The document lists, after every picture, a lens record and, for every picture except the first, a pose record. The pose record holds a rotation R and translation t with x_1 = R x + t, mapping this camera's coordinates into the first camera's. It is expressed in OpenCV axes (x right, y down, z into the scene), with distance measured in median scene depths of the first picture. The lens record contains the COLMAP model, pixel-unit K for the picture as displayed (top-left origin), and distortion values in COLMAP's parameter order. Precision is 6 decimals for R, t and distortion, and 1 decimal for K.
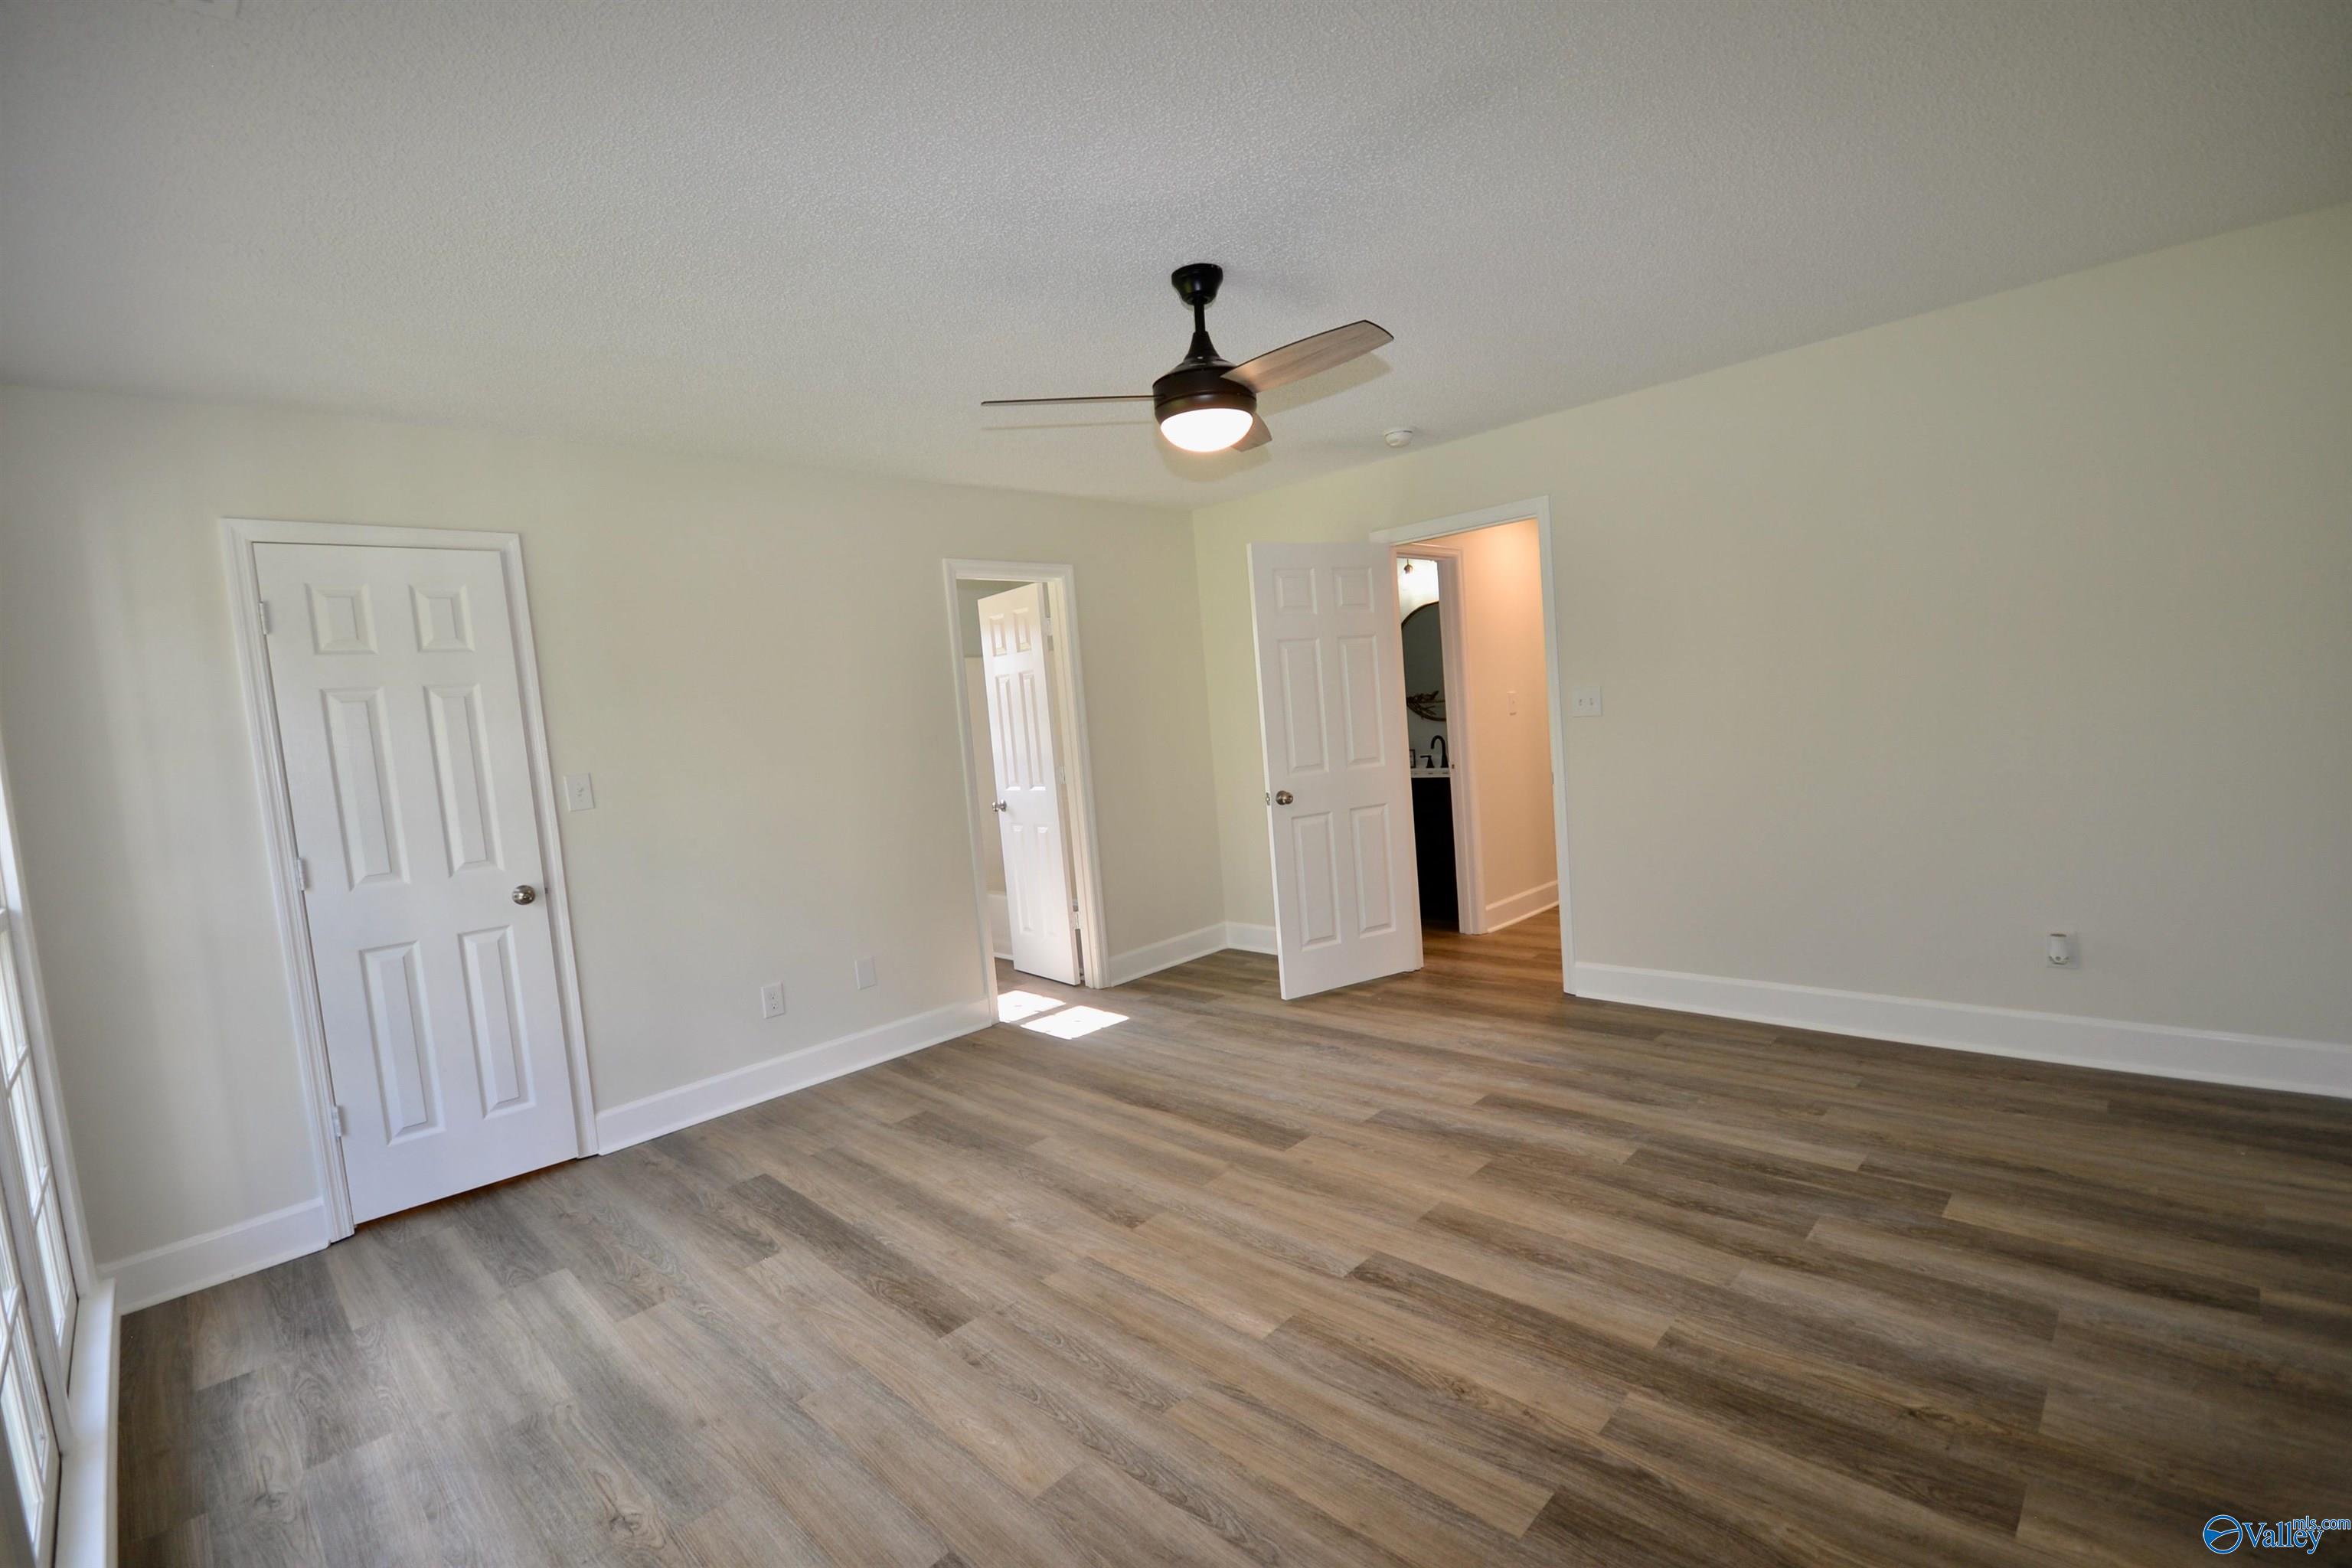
lens RADIAL K [[1024.9, 0, 1173.7], [0, 1024.9, 791.5], [0, 0, 1]] dist [0.020868, -0.018568]
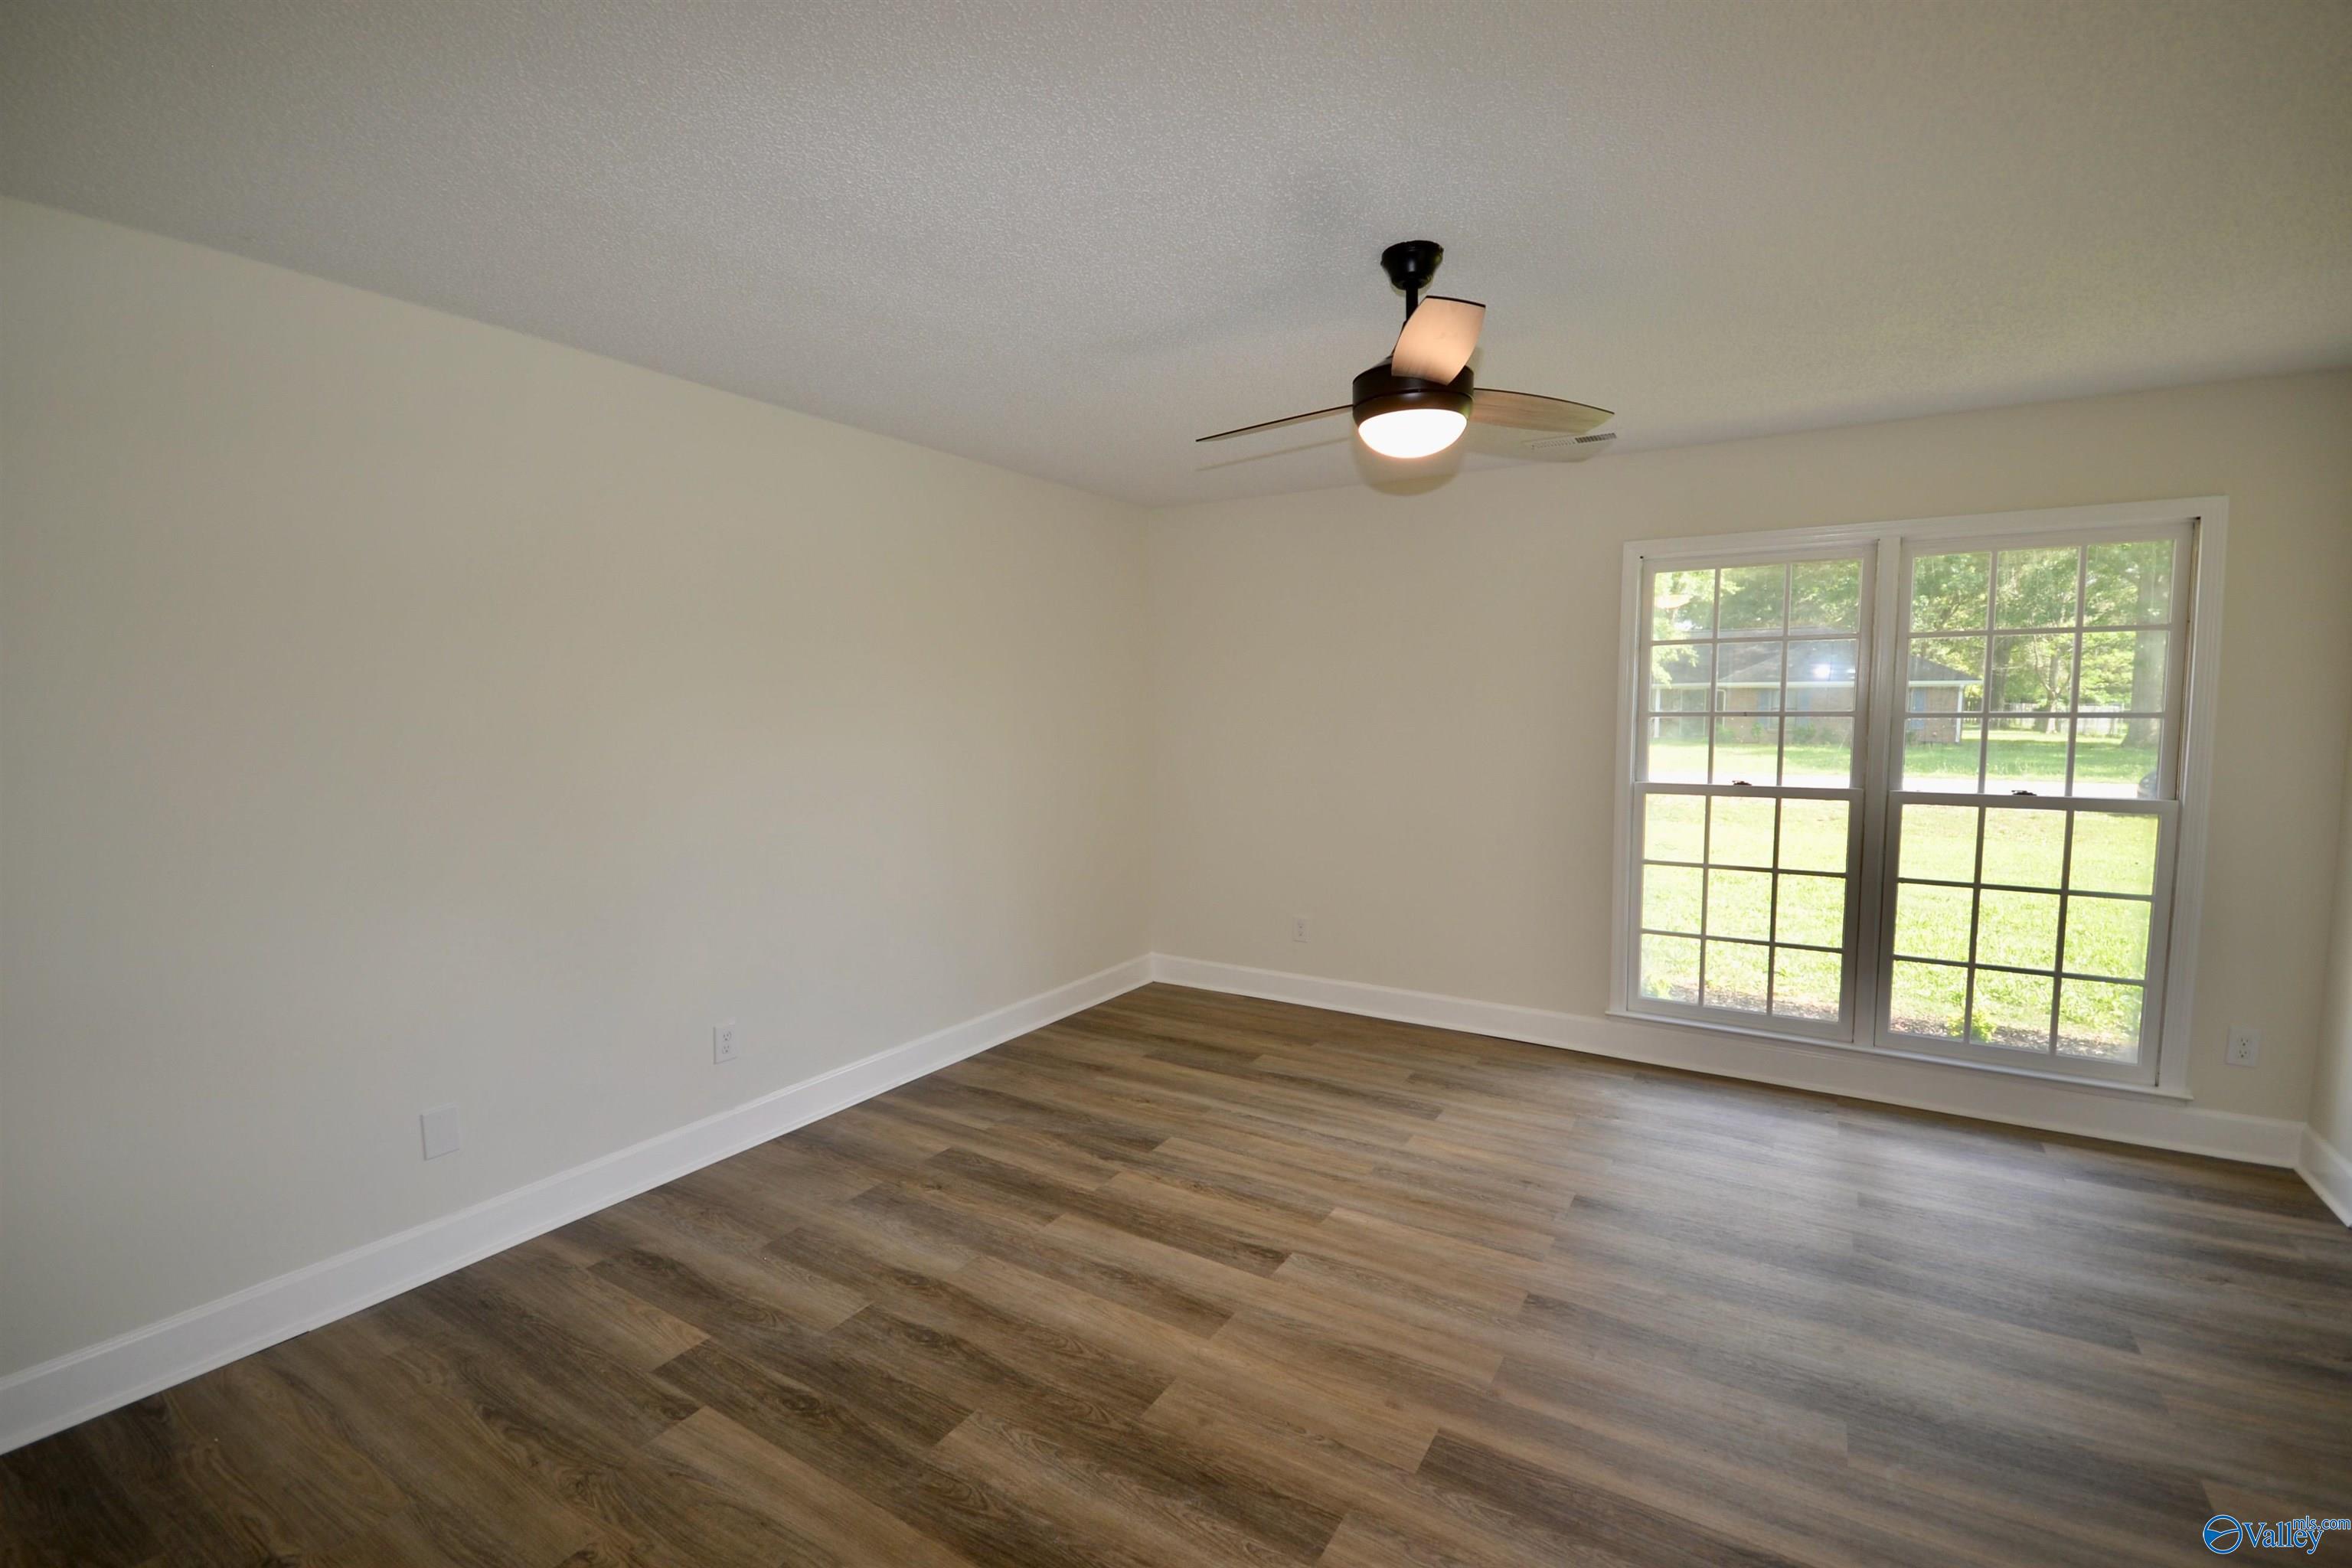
lens RADIAL K [[1038.3, 0, 1176.0], [0, 1038.3, 784.0], [0, 0, 1]] dist [-0.000683, -0.000173]
pose [[-0.970941, 0.105702, -0.214712, 0.489573], [0.068246, 0.982213, 0.174928, -0.250574], [0.229383, 0.155191, -0.960884, 2.027837]]
